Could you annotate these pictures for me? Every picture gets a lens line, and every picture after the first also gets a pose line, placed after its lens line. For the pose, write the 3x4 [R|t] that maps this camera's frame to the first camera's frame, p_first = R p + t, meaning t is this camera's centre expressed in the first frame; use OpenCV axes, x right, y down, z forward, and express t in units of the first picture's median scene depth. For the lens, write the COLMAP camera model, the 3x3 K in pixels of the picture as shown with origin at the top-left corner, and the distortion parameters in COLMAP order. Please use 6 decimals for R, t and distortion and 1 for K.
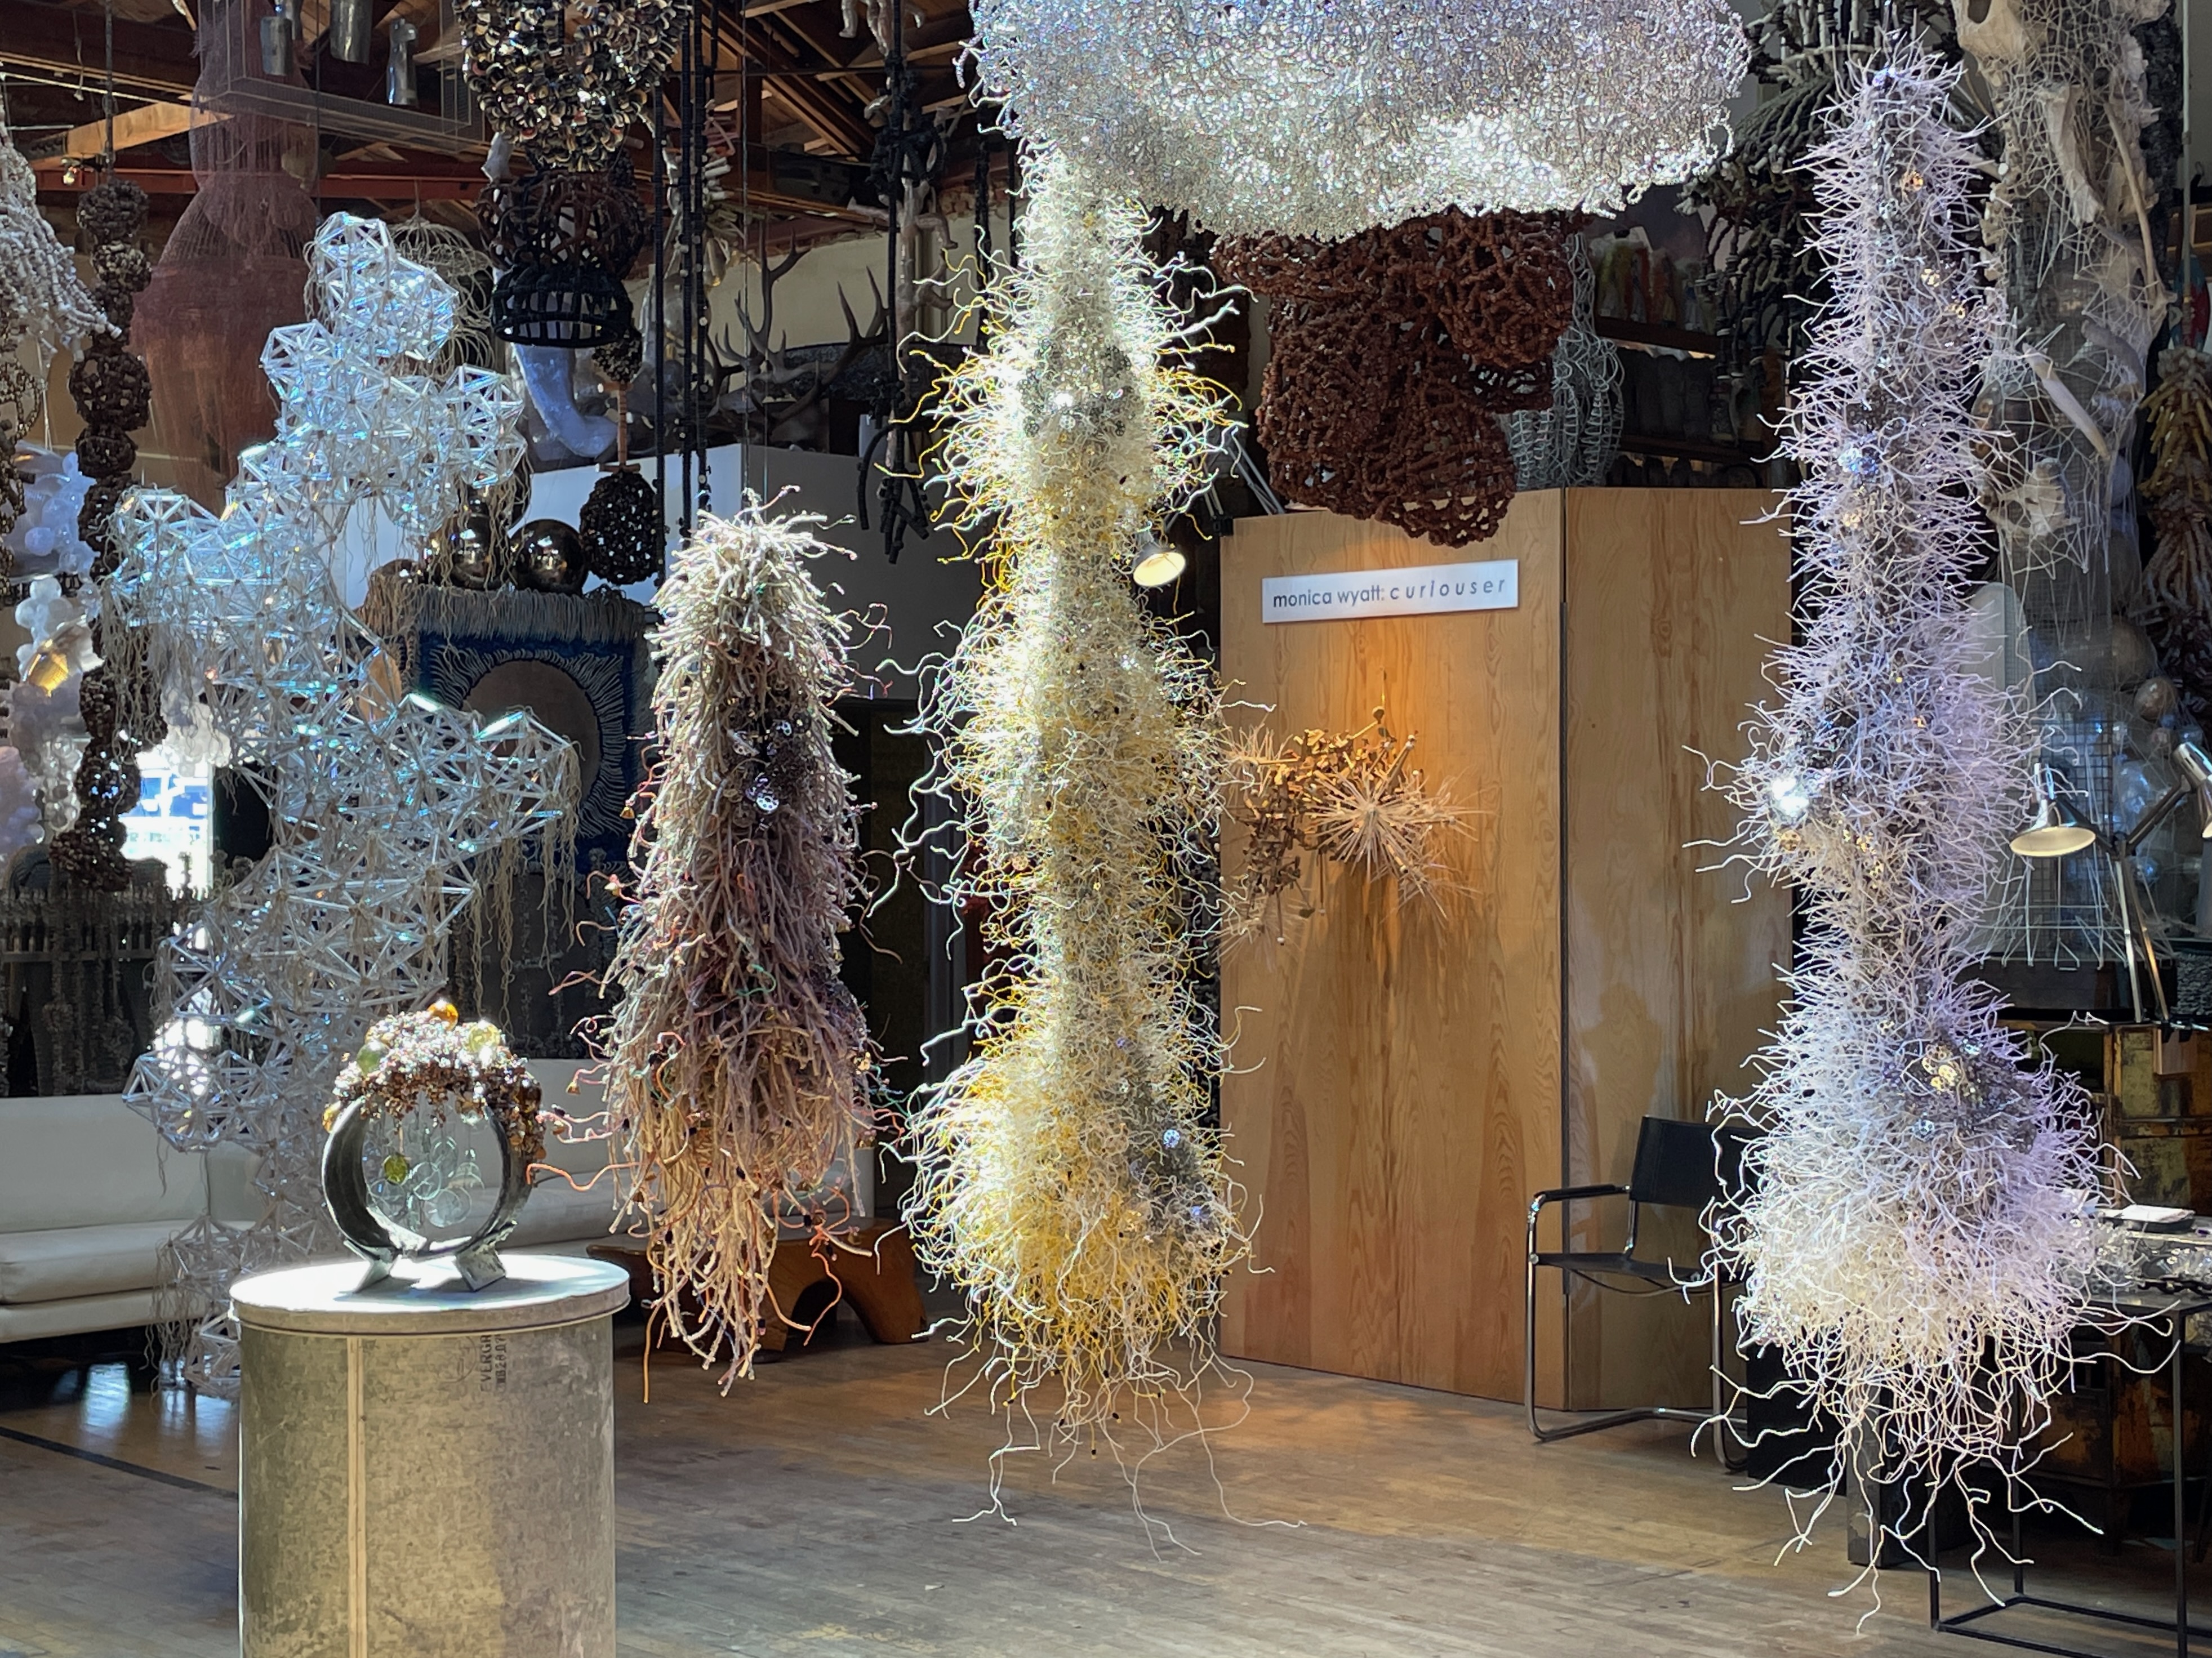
lens RADIAL K [[3094.4, 0, 1103.8], [0, 3094.4, 833.7], [0, 0, 1]] dist [0.052804, 0.000000]
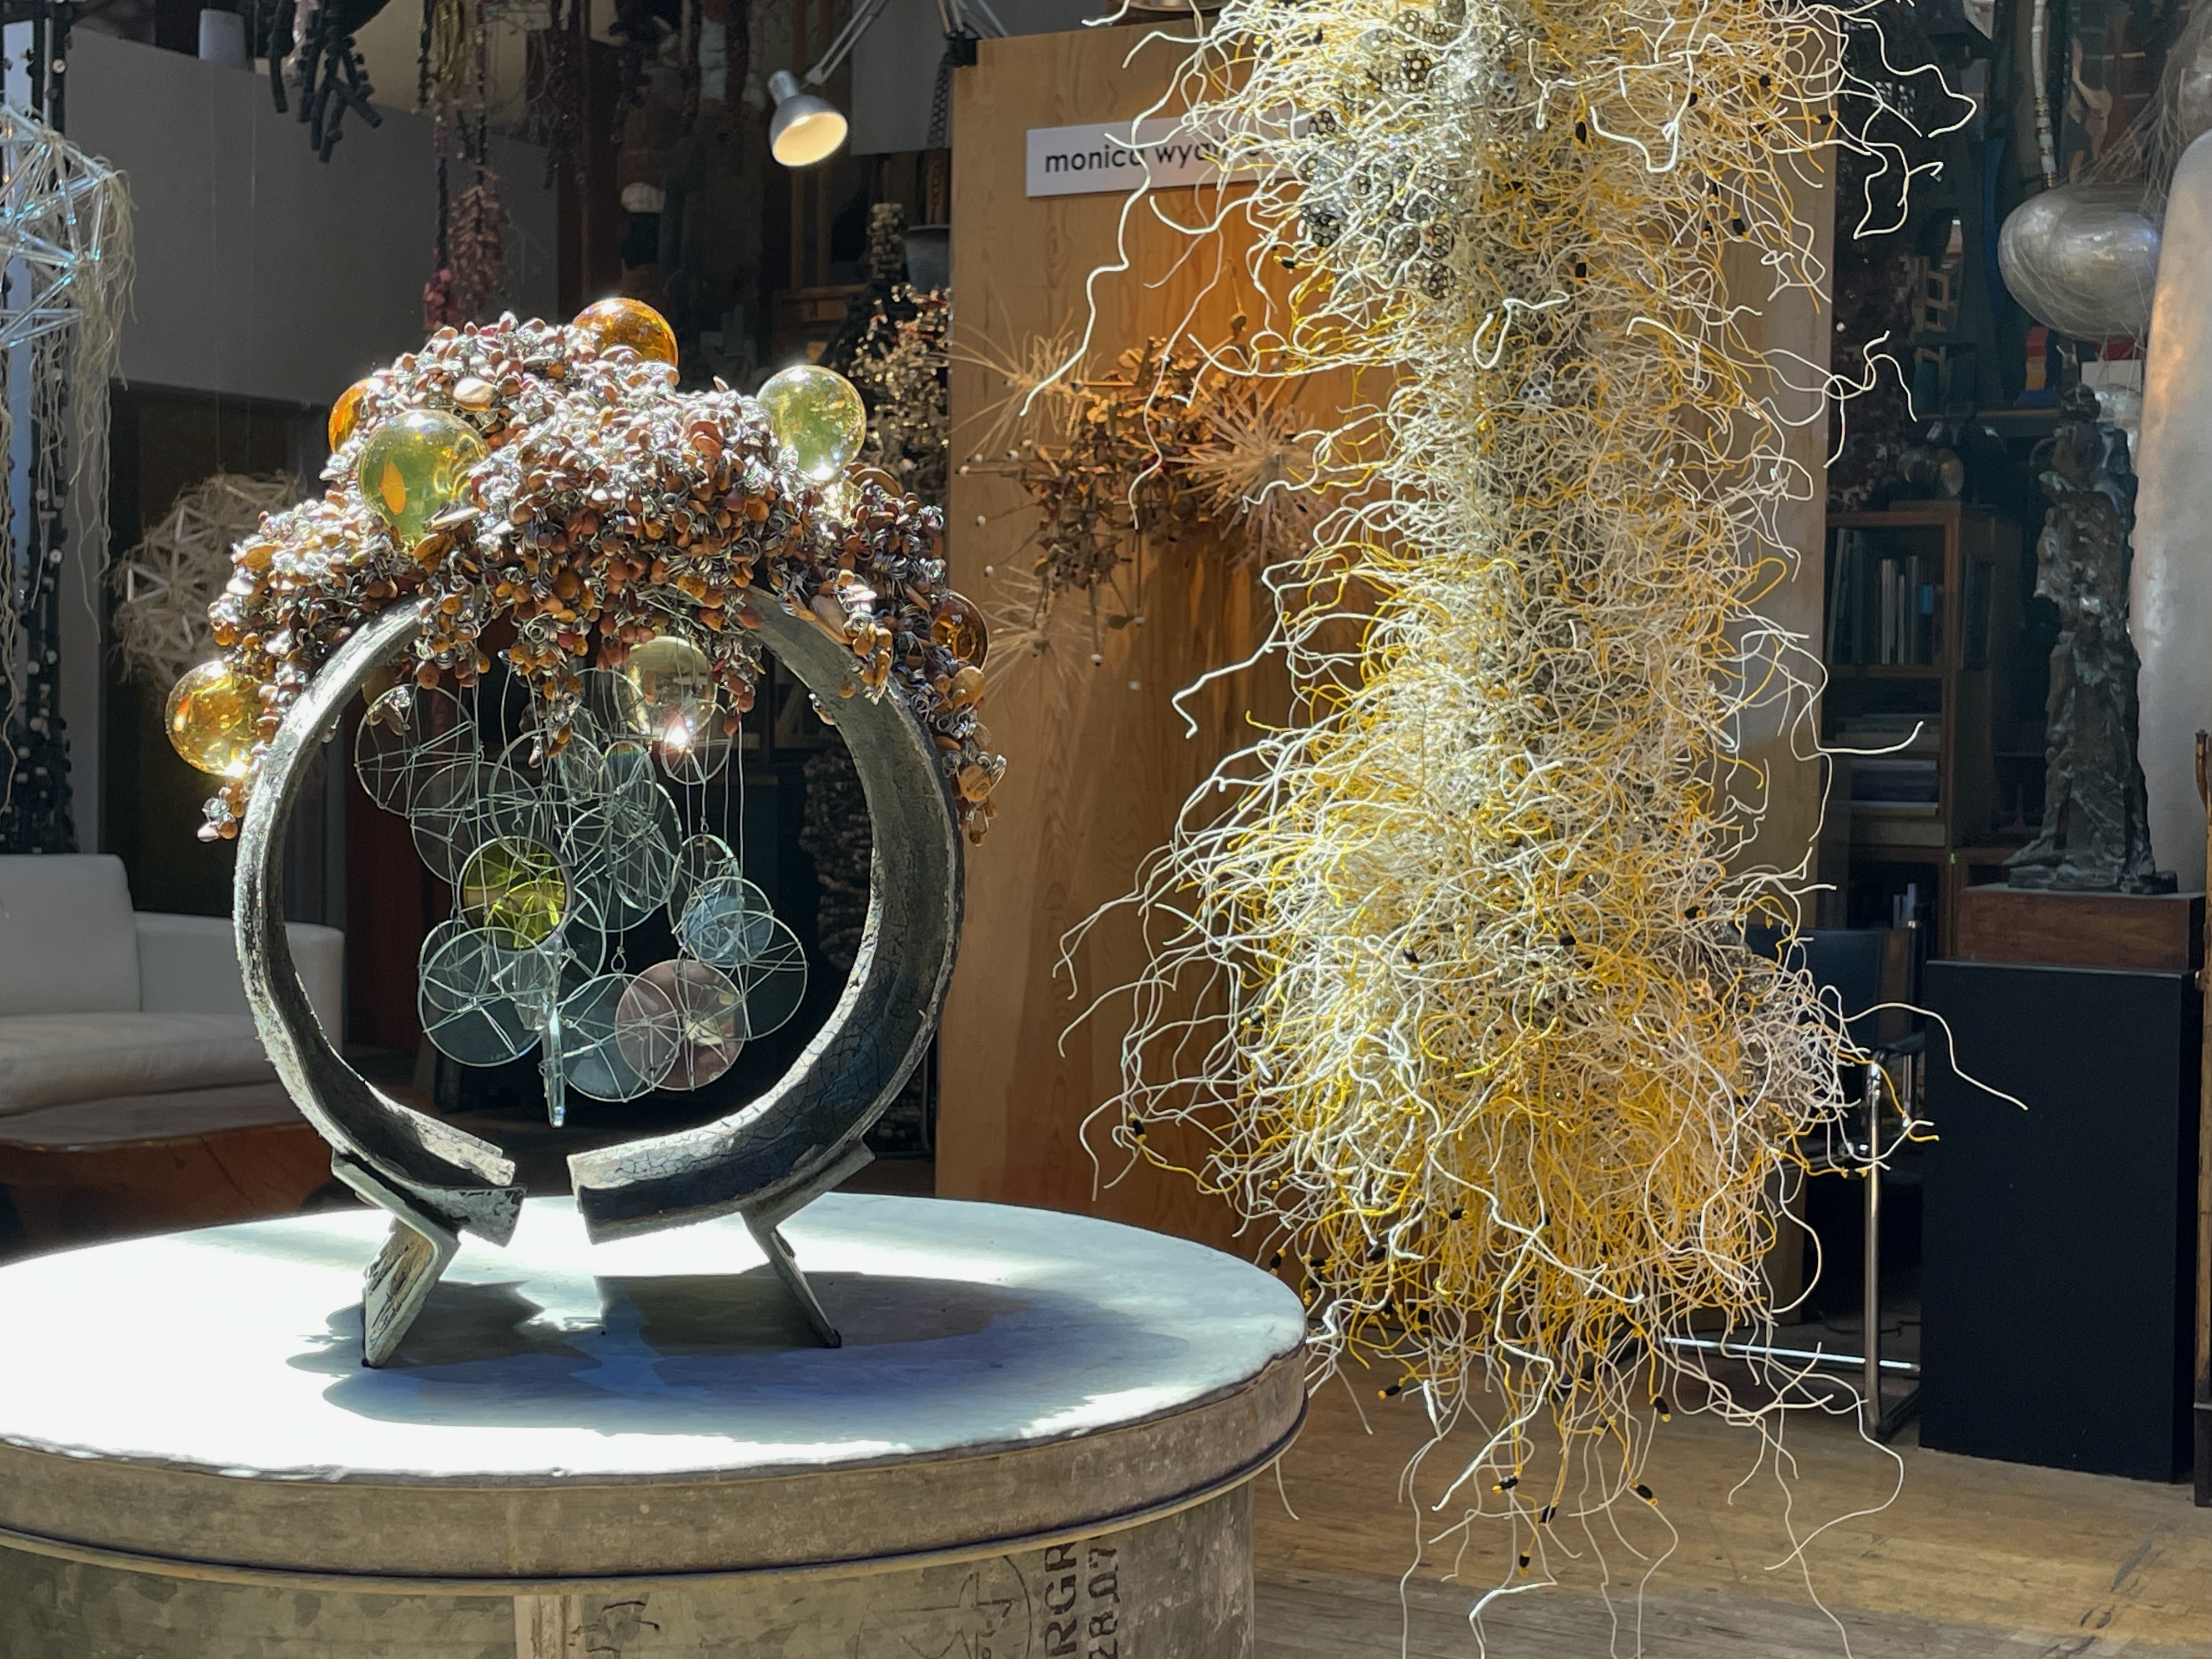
lens RADIAL K [[3095.1, 0, 1108.8], [0, 3095.1, 824.9], [0, 0, 1]] dist [0.052804, 0.000000]
pose [[0.961400, 0.005840, 0.275092, -0.249241], [-0.017076, 0.999114, 0.038467, 0.090419], [-0.274624, -0.041680, 0.960648, 0.725210]]
